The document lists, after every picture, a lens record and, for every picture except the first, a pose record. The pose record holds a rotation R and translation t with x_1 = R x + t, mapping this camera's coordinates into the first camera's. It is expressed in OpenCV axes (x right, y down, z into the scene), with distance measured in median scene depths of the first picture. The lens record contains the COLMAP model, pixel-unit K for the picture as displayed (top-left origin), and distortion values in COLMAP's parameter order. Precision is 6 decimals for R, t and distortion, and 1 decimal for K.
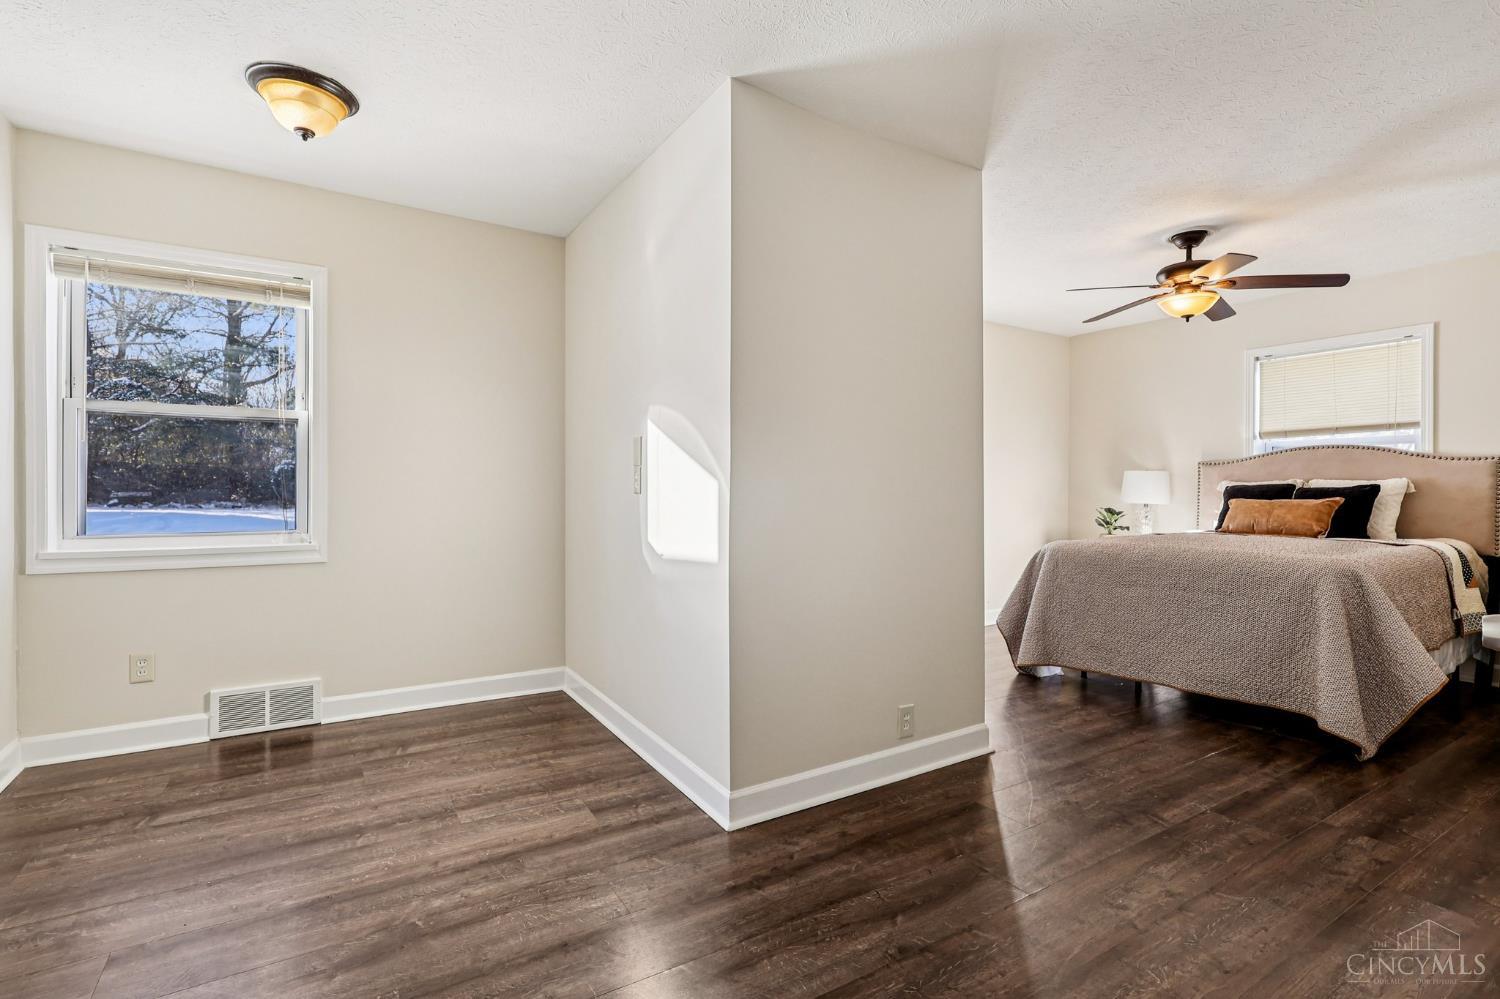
lens RADIAL K [[682.3, 0, 750.0], [0, 682.3, 495.0], [0, 0, 1]] dist [-0.000550, -0.000289]
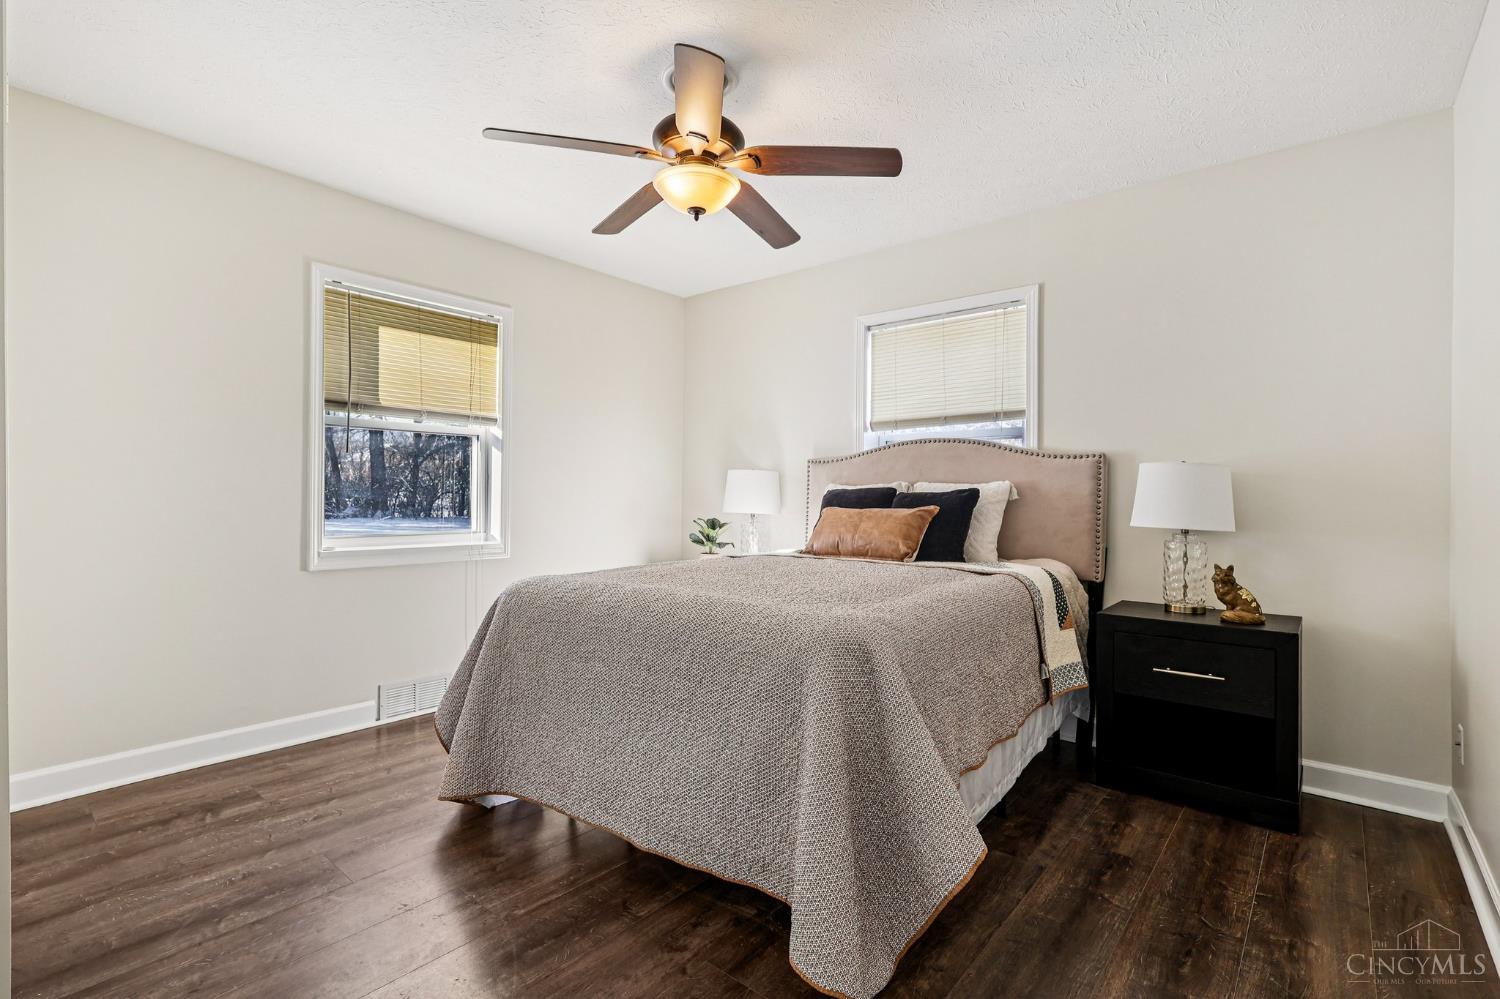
lens RADIAL K [[682.3, 0, 750.9], [0, 682.3, 500.5], [0, 0, 1]] dist [-0.000550, -0.000289]
pose [[0.948547, 0.003631, 0.316614, 0.438787], [-0.003106, 0.999993, -0.002165, 0.000090], [-0.316620, 0.001070, 0.948552, 0.357581]]
